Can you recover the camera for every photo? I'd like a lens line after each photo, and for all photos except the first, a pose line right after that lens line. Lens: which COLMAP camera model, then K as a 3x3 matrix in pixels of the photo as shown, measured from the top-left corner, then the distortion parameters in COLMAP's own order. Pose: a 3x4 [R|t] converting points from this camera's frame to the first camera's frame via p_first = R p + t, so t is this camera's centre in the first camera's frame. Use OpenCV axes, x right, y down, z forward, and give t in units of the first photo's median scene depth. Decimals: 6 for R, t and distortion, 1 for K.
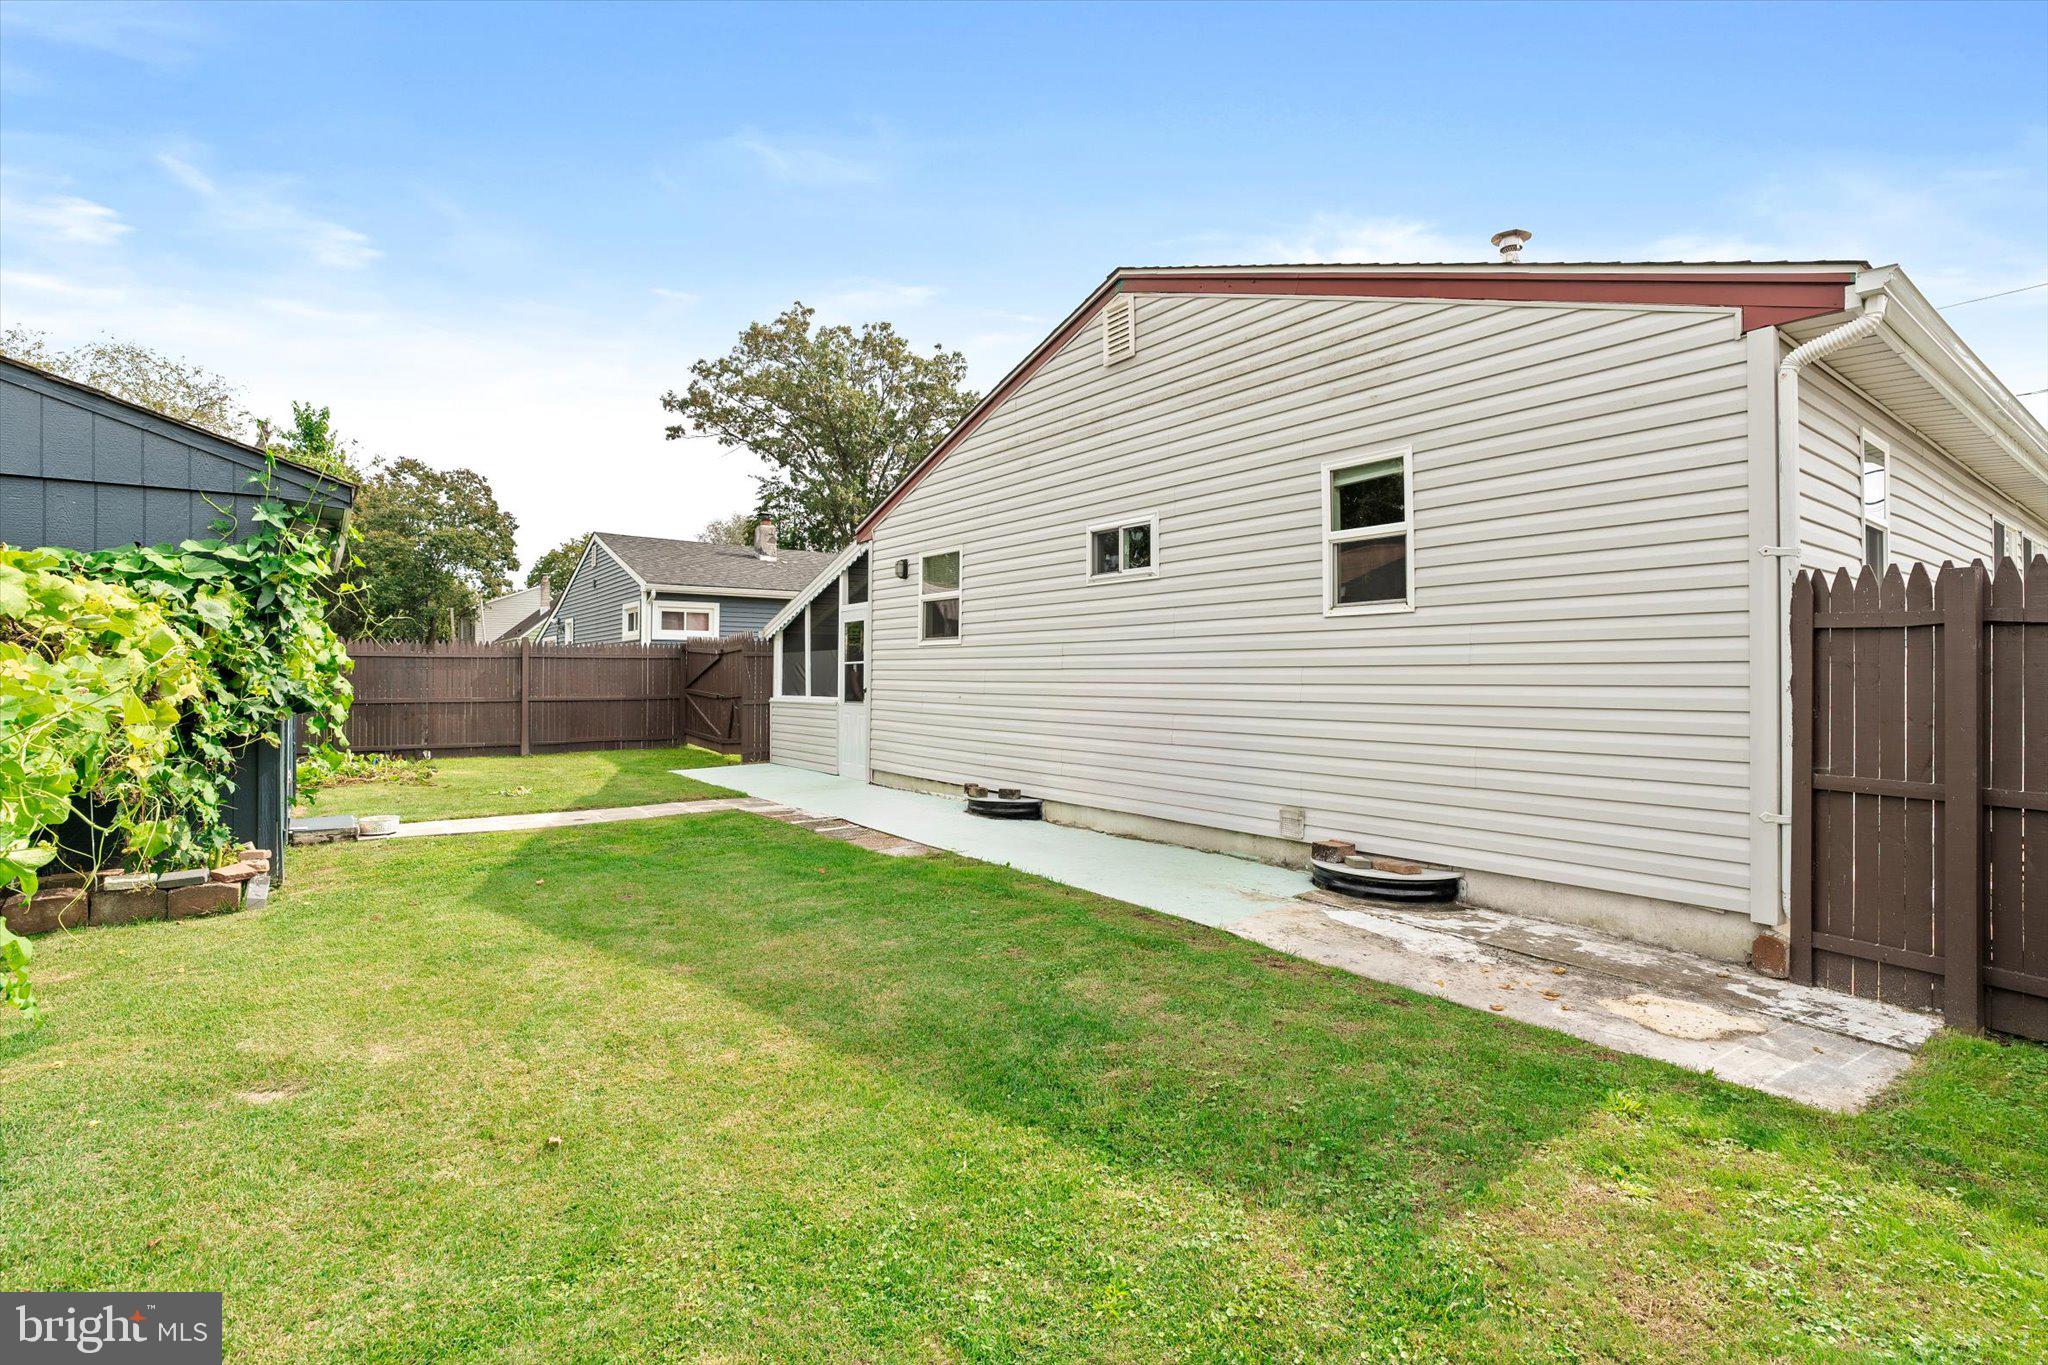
lens RADIAL K [[986.6, 0, 1031.0], [0, 986.6, 675.8], [0, 0, 1]] dist [-0.030391, 0.005073]
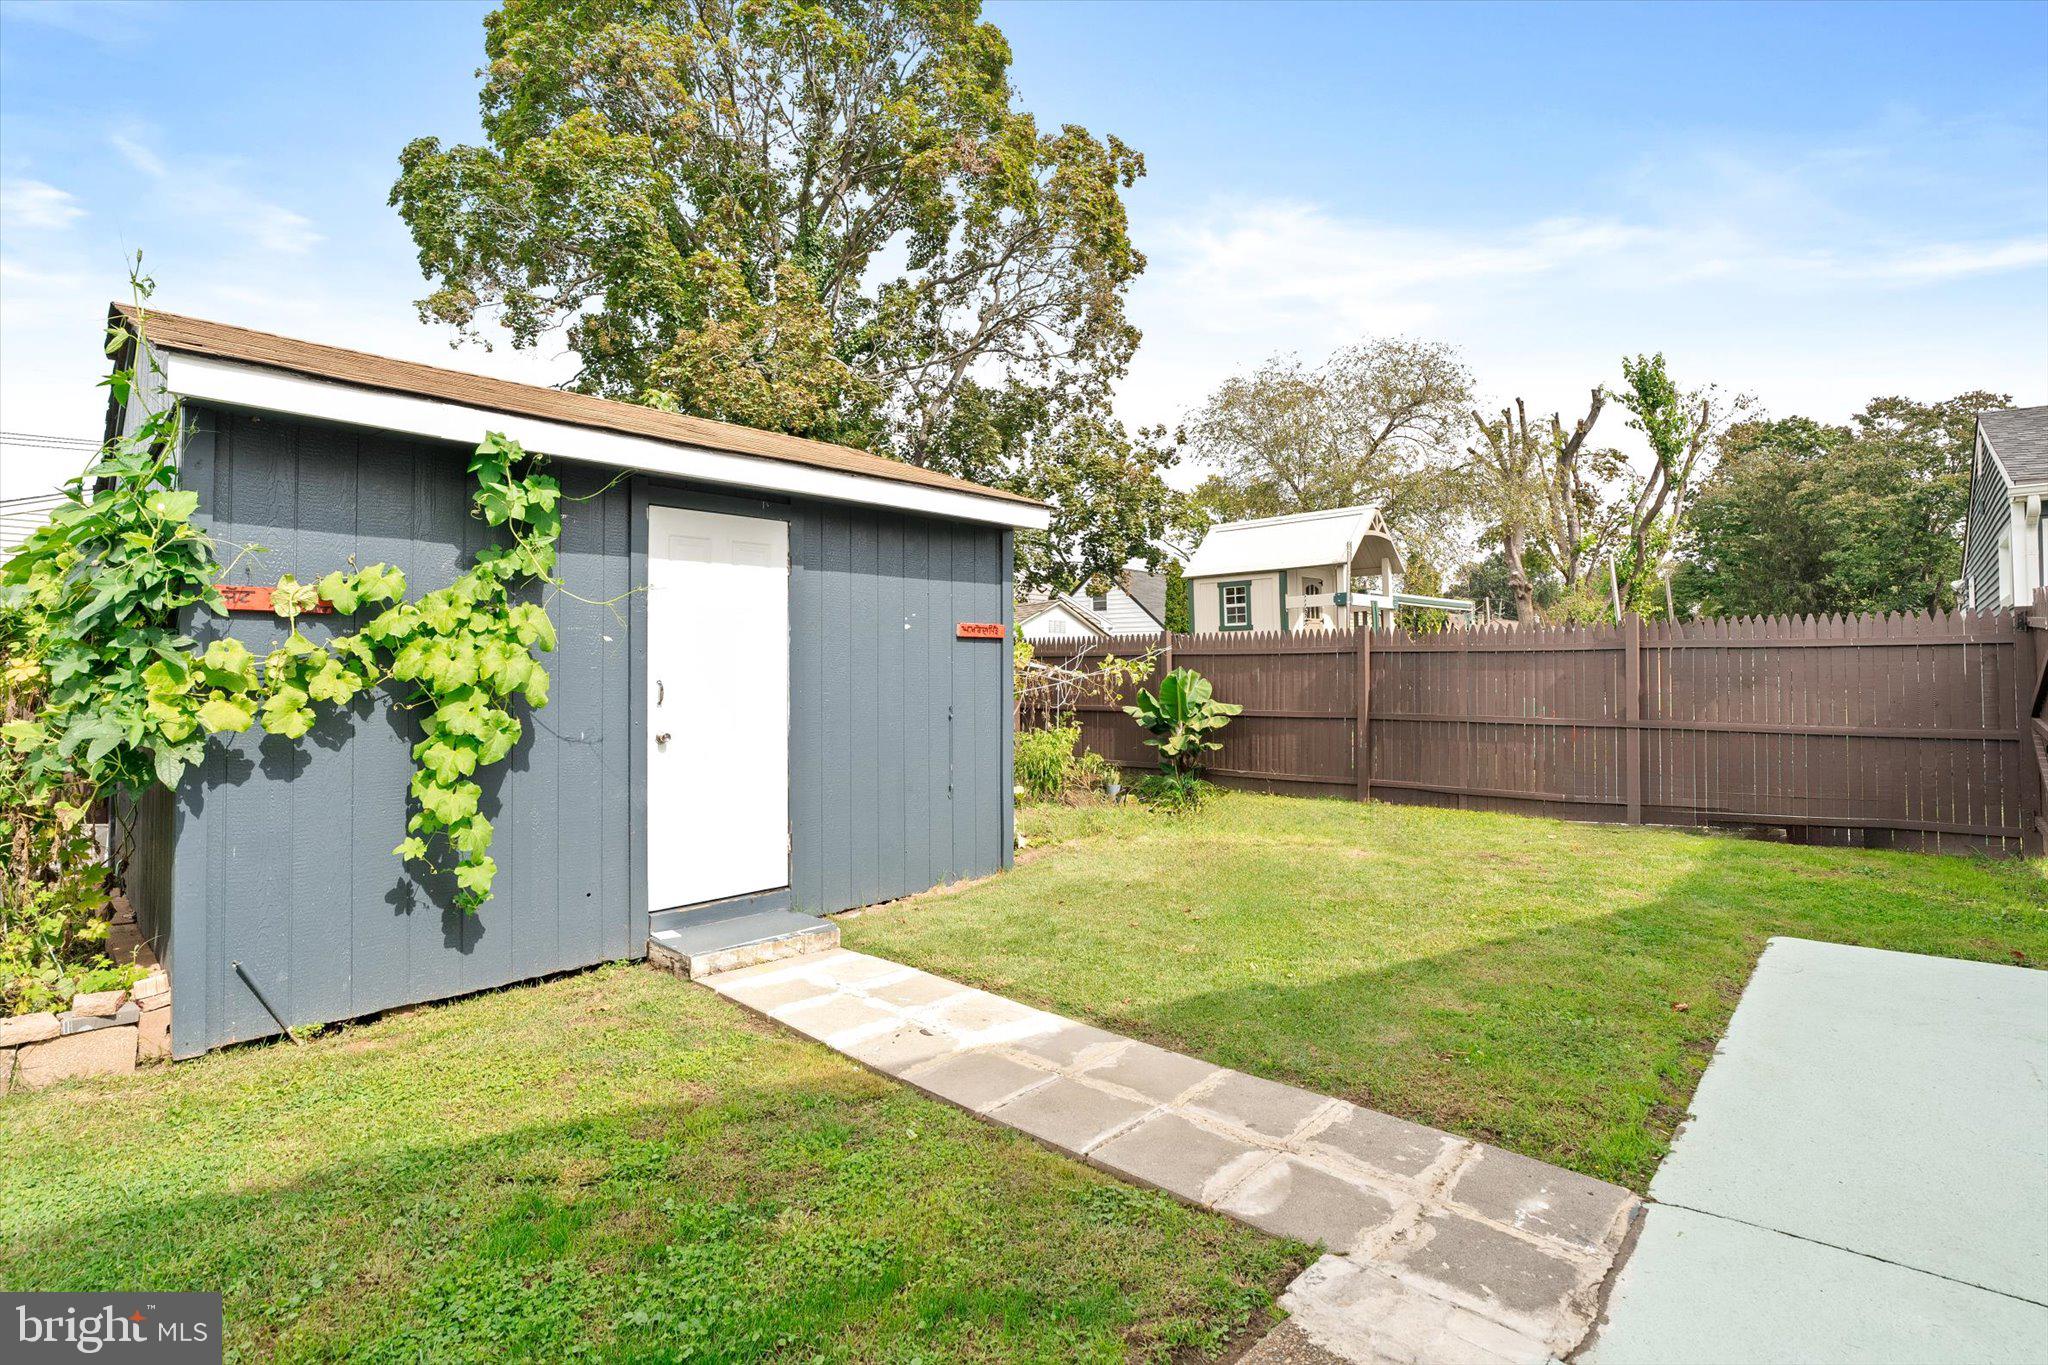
lens RADIAL K [[944.2, 0, 1021.1], [0, 944.2, 660.6], [0, 0, 1]] dist [-0.015497, 0.000373]
pose [[0.171653, -0.009218, -0.985114, -0.026437], [0.001280, 0.999957, -0.009134, -0.004801], [0.985157, 0.000307, 0.171658, 0.318644]]
